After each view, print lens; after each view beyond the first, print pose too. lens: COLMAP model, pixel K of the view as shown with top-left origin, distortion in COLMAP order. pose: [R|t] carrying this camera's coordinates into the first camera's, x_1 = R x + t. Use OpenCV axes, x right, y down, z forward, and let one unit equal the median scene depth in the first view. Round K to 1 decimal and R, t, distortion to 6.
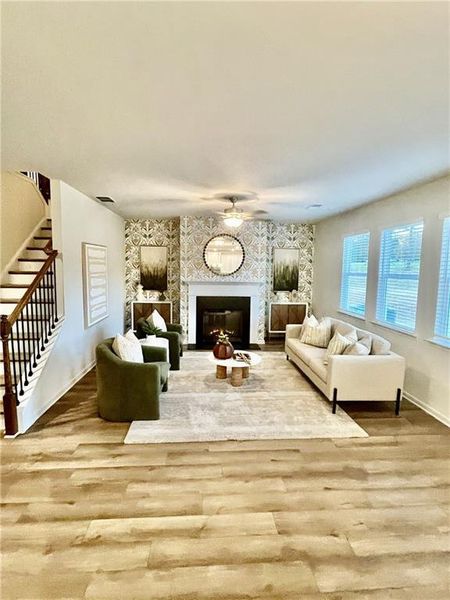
lens RADIAL K [[303.4, 0, 225.6], [0, 303.4, 296.3], [0, 0, 1]] dist [0.005488, -0.000437]
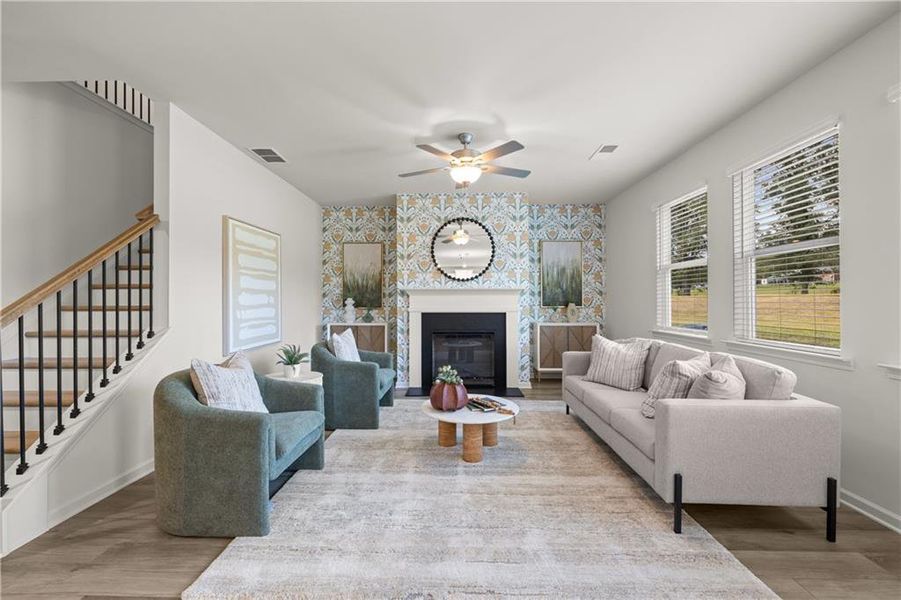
lens RADIAL K [[373.7, 0, 449.0], [0, 373.7, 297.4], [0, 0, 1]] dist [-0.002149, -0.000264]
pose [[0.994293, -0.021366, -0.104527, 0.047106], [0.010171, 0.994263, -0.106483, 0.052848], [0.106202, 0.104812, 0.988805, 0.211459]]
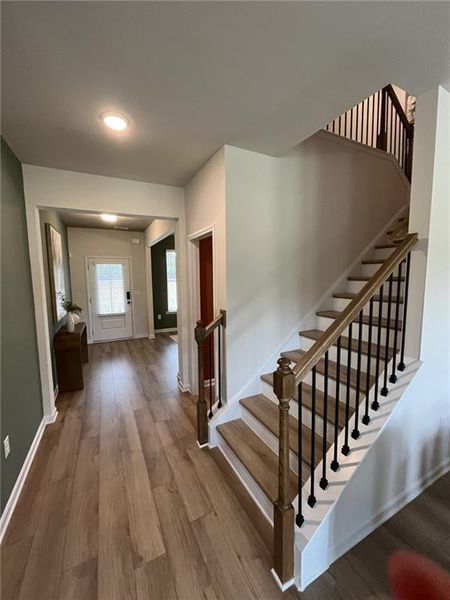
lens RADIAL K [[244.1, 0, 225.0], [0, 244.1, 300.0], [0, 0, 1]] dist [0.001407, -0.000073]
pose [[0.372347, 0.066732, -0.925691, -0.169912], [-0.073100, 0.996422, 0.042427, -0.020654], [0.925210, 0.051871, 0.375893, 0.327331]]
